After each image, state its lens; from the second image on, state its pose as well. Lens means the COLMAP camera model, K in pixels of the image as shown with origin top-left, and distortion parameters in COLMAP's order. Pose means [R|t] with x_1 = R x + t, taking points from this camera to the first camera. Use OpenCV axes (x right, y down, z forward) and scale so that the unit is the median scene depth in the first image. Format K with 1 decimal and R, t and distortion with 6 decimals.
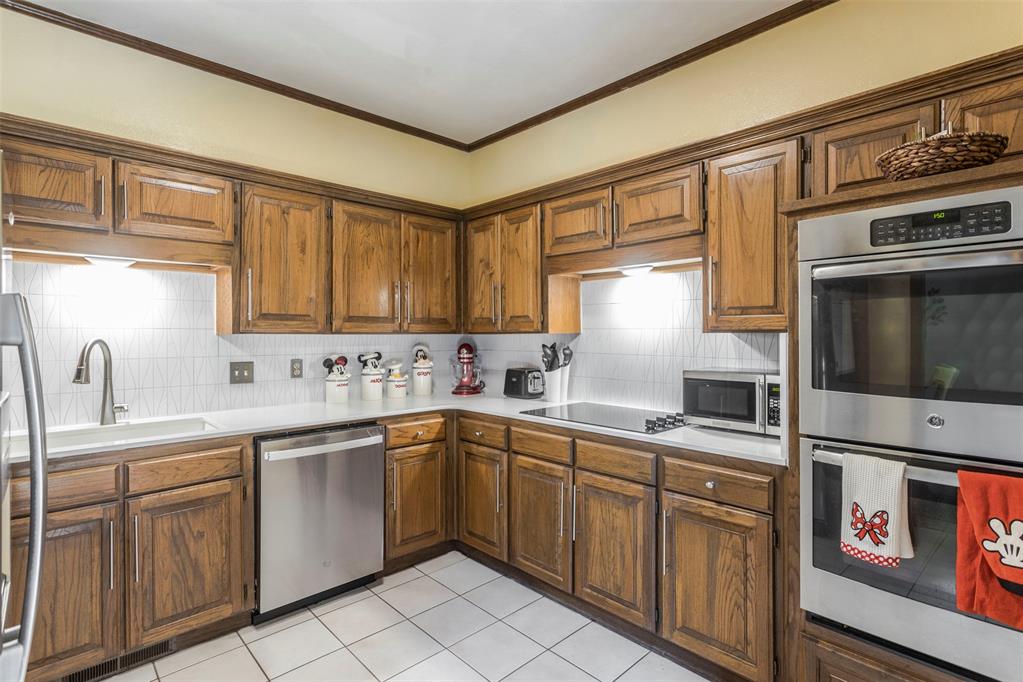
lens RADIAL K [[500.3, 0, 517.3], [0, 500.3, 336.1], [0, 0, 1]] dist [-0.003036, 0.000921]
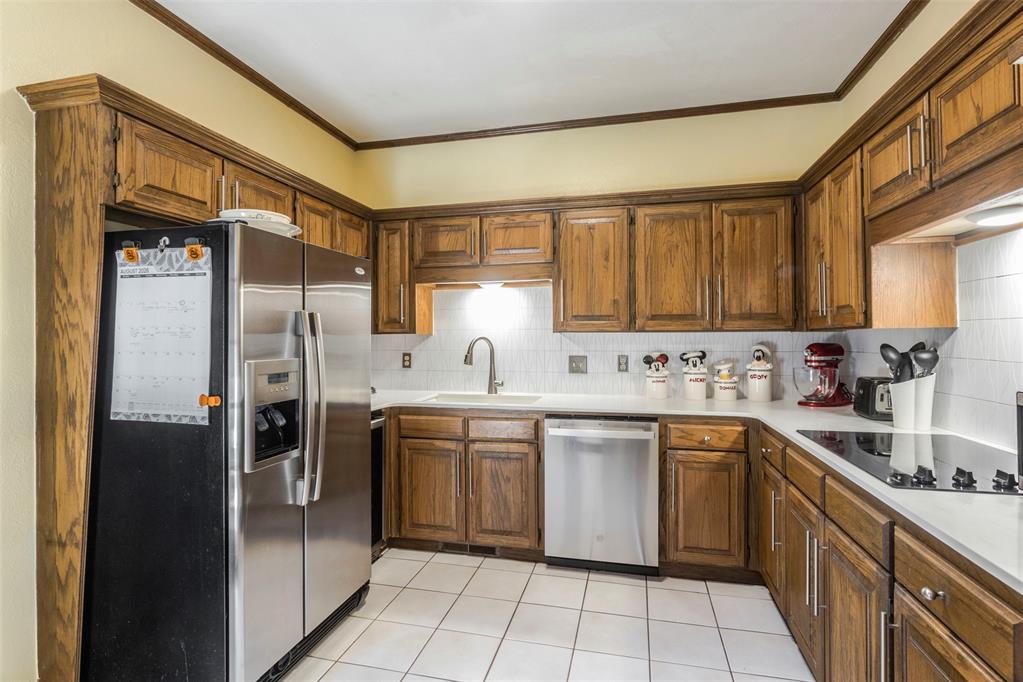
lens RADIAL K [[500.3, 0, 517.3], [0, 500.3, 336.1], [0, 0, 1]] dist [-0.003036, 0.000921]
pose [[0.545673, -0.003273, -0.837992, 0.388468], [-0.000111, 0.999992, -0.003978, 0.008489], [0.837998, 0.002264, 0.545669, 0.200850]]
